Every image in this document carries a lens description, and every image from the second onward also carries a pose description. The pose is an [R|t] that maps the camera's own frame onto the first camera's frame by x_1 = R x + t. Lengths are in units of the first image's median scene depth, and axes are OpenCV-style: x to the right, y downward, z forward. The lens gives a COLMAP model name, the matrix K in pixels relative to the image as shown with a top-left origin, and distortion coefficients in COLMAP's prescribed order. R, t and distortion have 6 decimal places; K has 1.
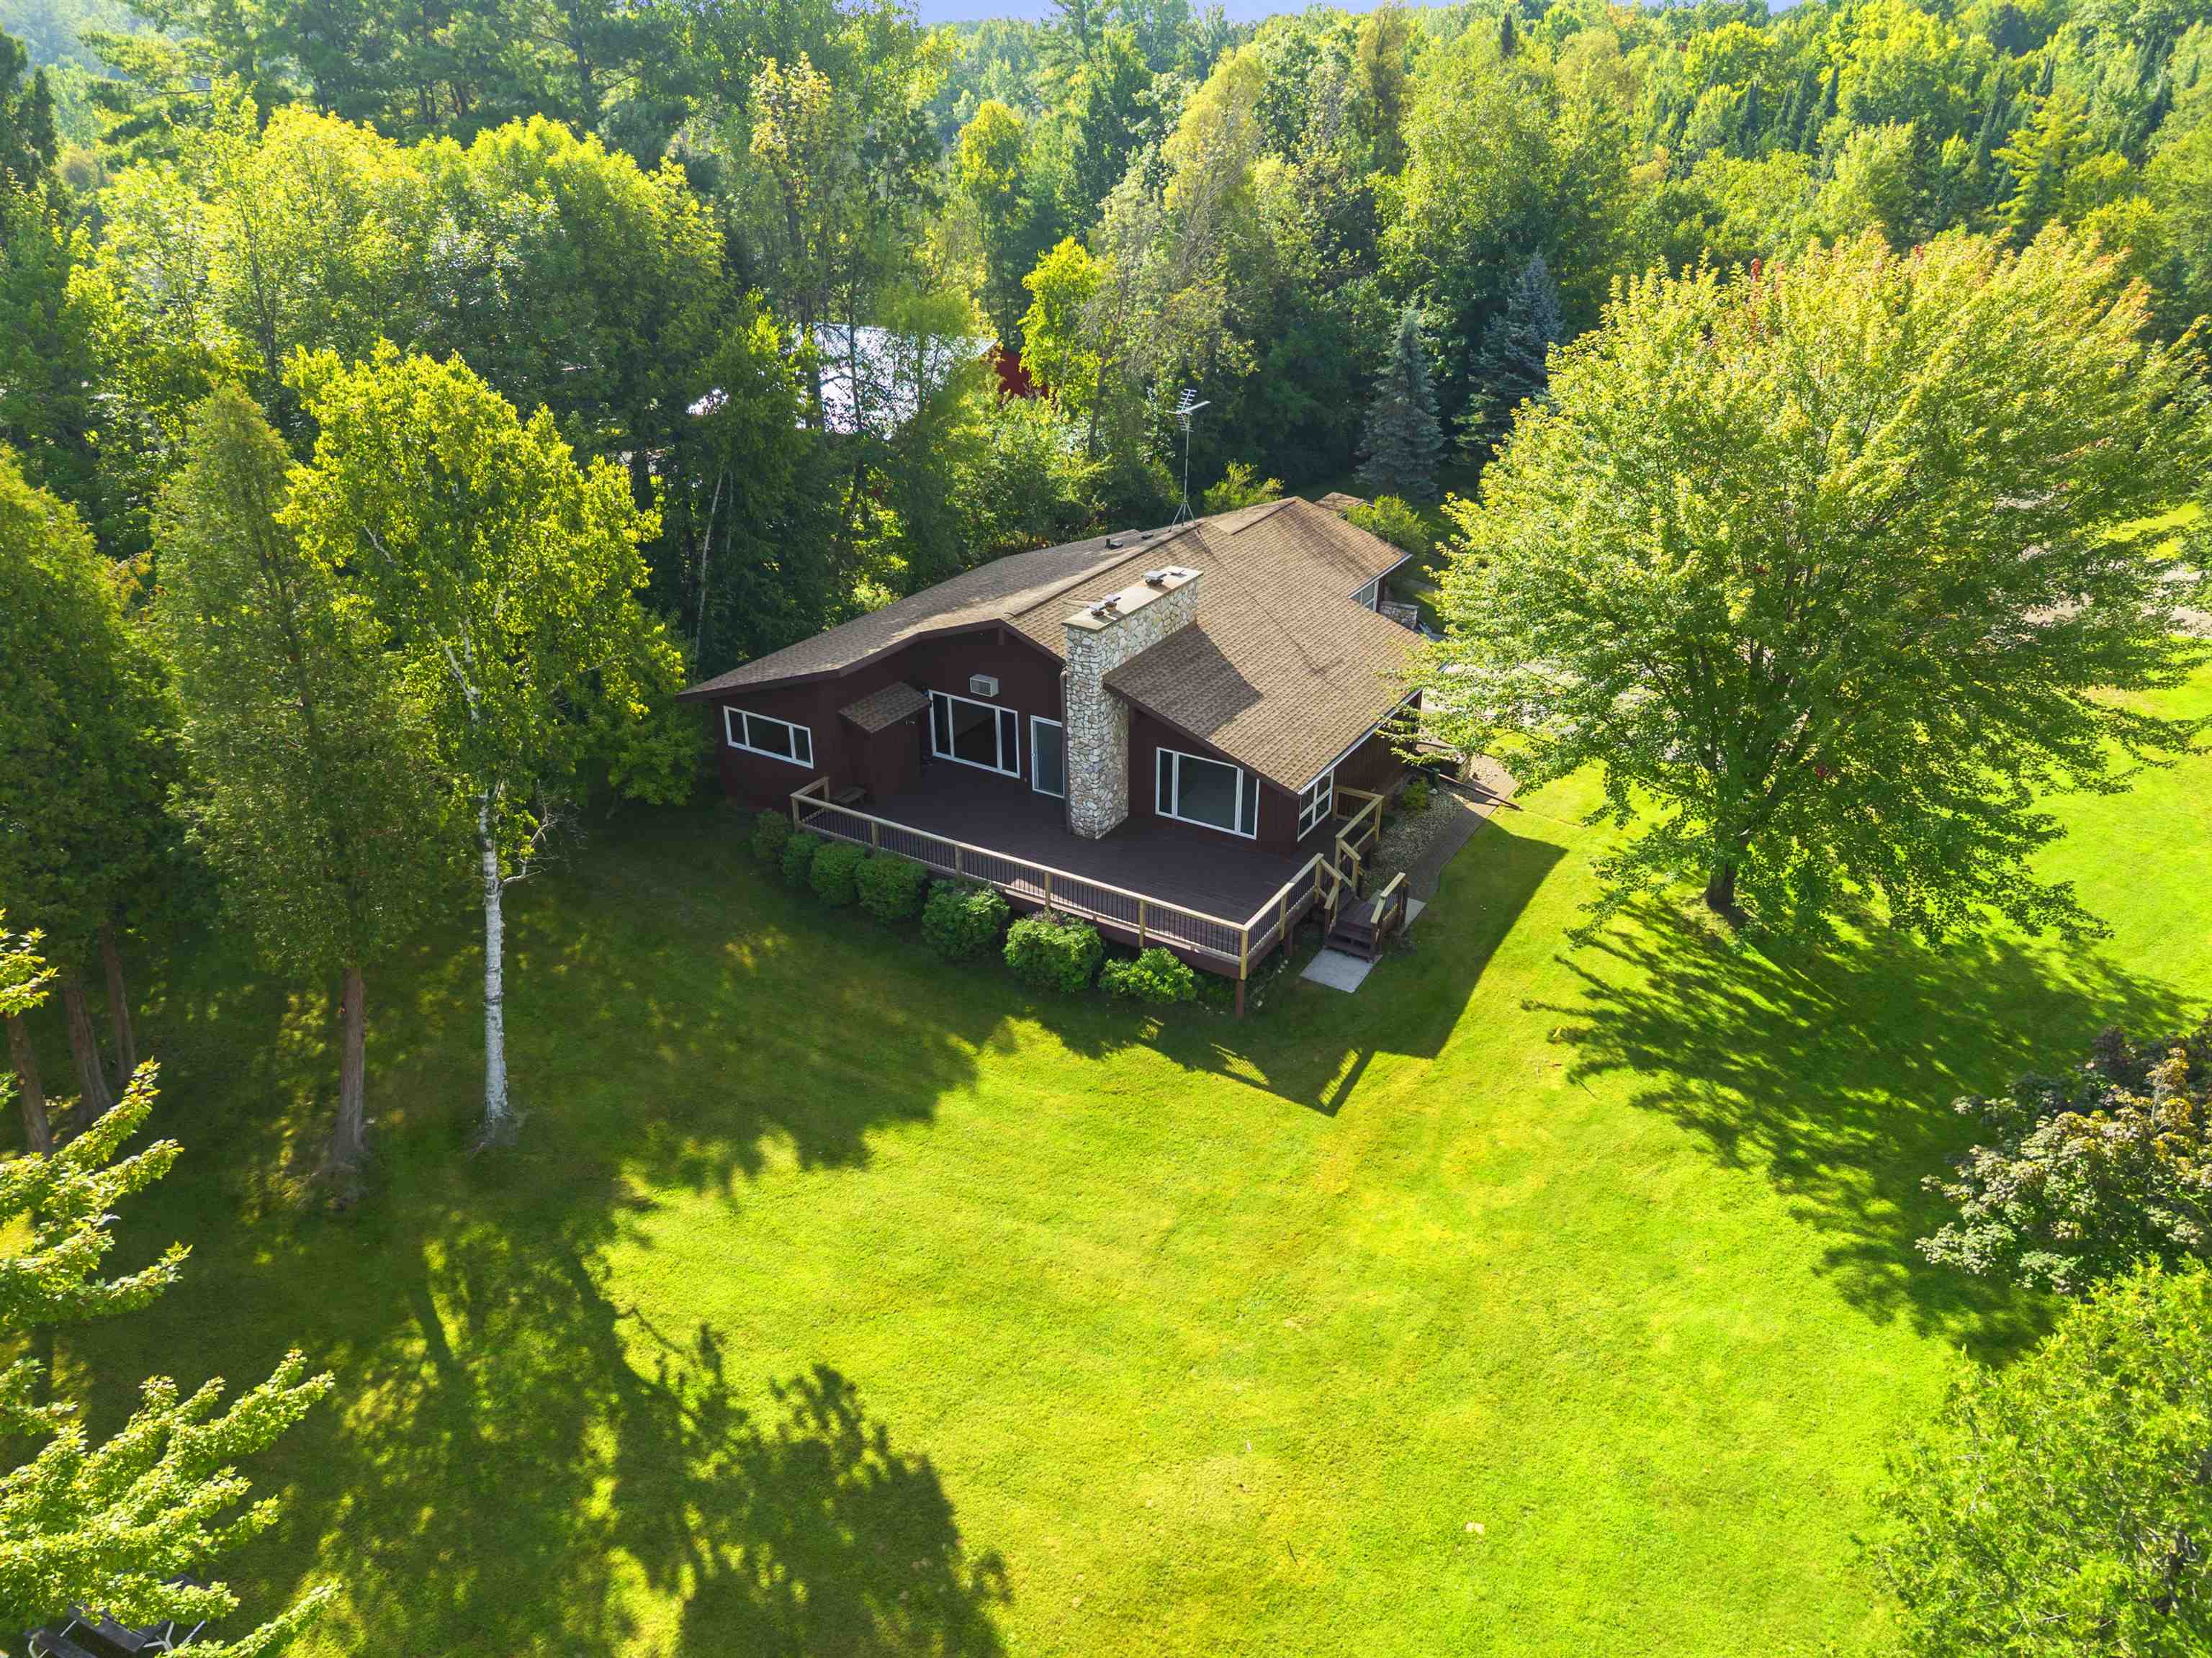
lens RADIAL K [[1486.4, 0, 1116.5], [0, 1486.4, 829.6], [0, 0, 1]] dist [-0.001549, -0.017516]
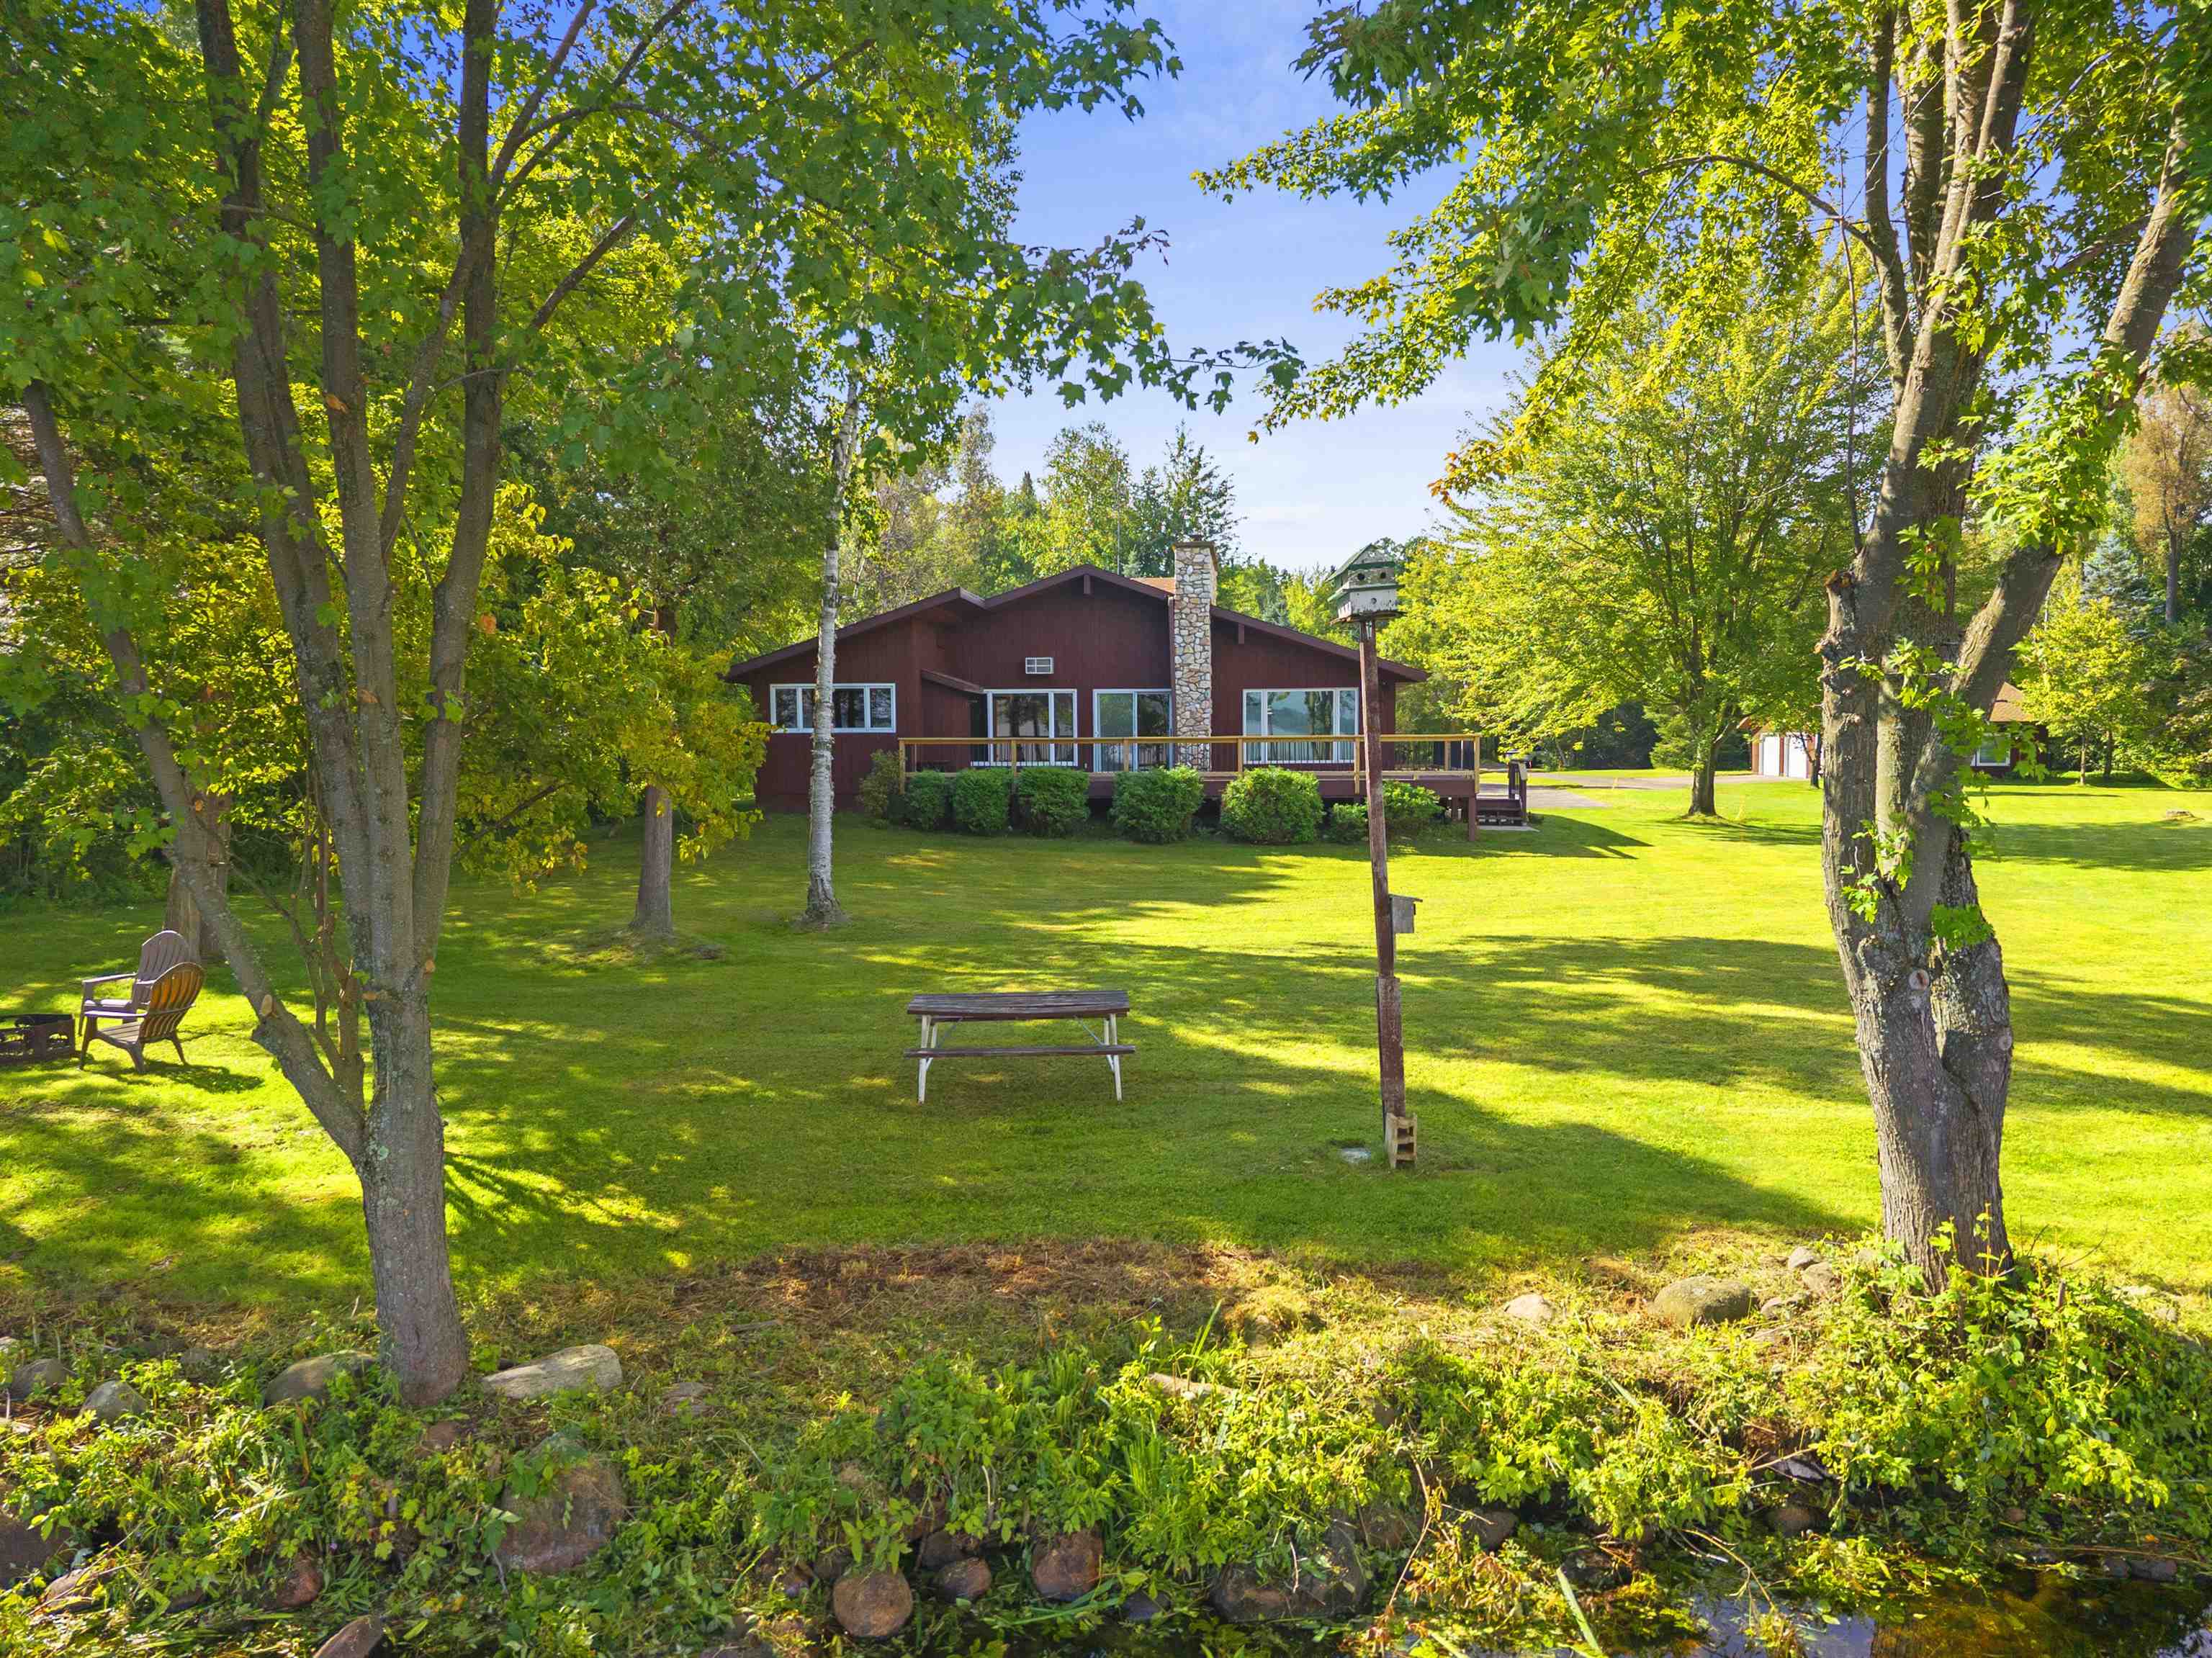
lens RADIAL K [[1486.4, 0, 1122.7], [0, 1486.4, 840.3], [0, 0, 1]] dist [-0.001549, -0.017516]
pose [[0.891659, -0.042556, 0.450704, -0.574541], [0.218445, 0.912446, -0.346012, 0.421114], [-0.396518, 0.406978, 0.822886, 0.277375]]
